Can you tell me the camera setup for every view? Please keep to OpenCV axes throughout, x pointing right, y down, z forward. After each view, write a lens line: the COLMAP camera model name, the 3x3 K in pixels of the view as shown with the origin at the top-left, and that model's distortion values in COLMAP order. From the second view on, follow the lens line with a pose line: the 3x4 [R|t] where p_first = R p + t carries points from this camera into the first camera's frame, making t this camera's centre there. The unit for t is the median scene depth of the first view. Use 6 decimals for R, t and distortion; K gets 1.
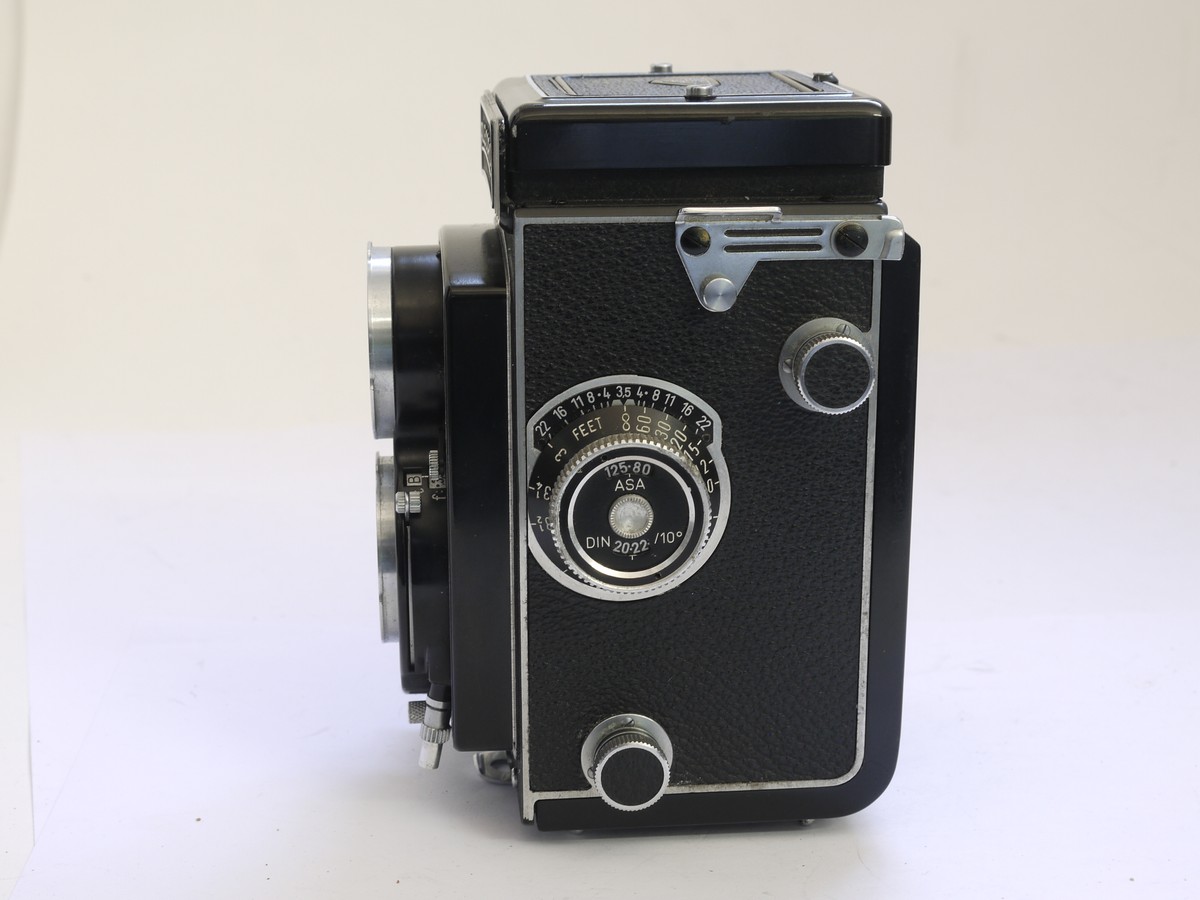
lens RADIAL K [[2022.5, 0, 597.6], [0, 2022.5, 448.3], [0, 0, 1]] dist [0.271493, 0.000000]
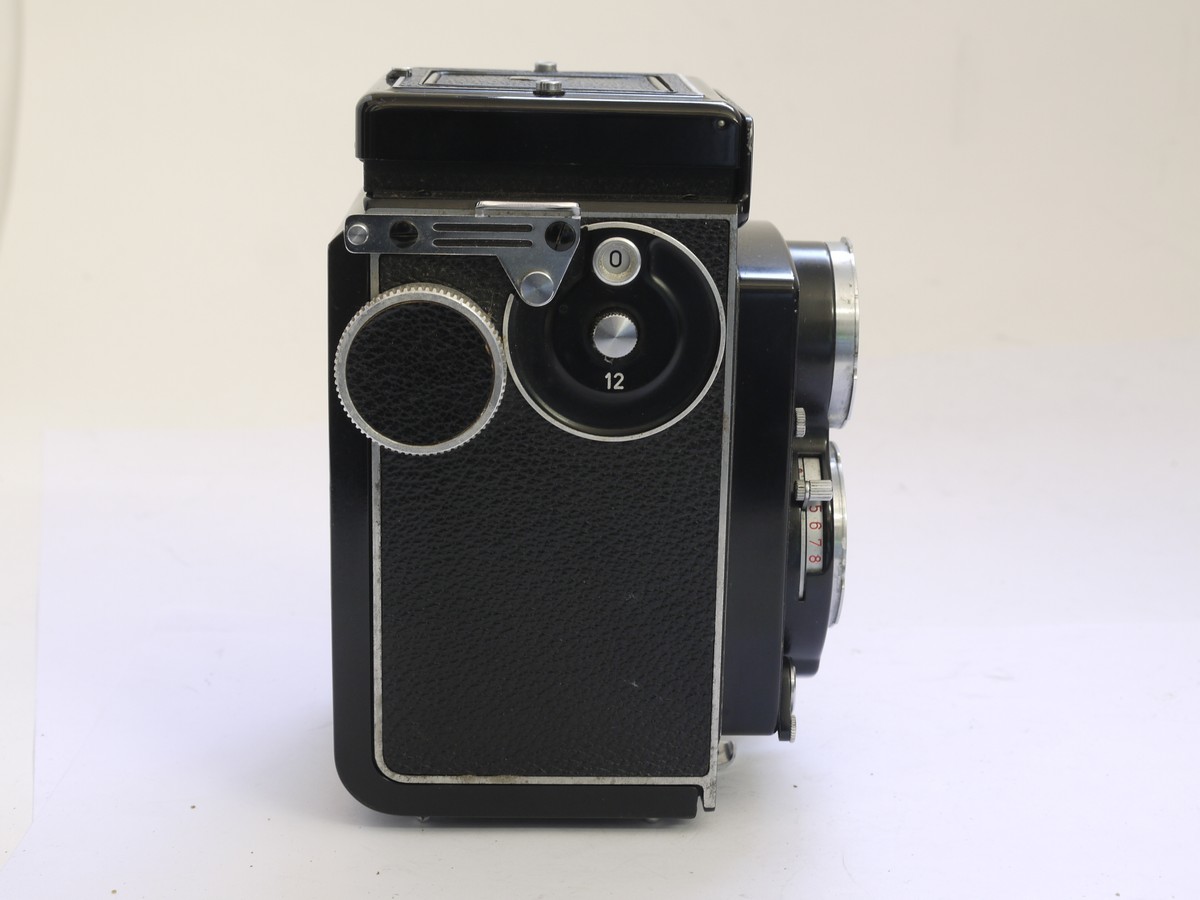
lens RADIAL K [[2022.5, 0, 601.2], [0, 2022.5, 452.2], [0, 0, 1]] dist [0.271493, 0.000000]
pose [[0.998202, 0.018350, -0.057054, 0.135657], [-0.018241, 0.999831, 0.002431, 0.001166], [0.057089, -0.001386, 0.998368, 0.004114]]
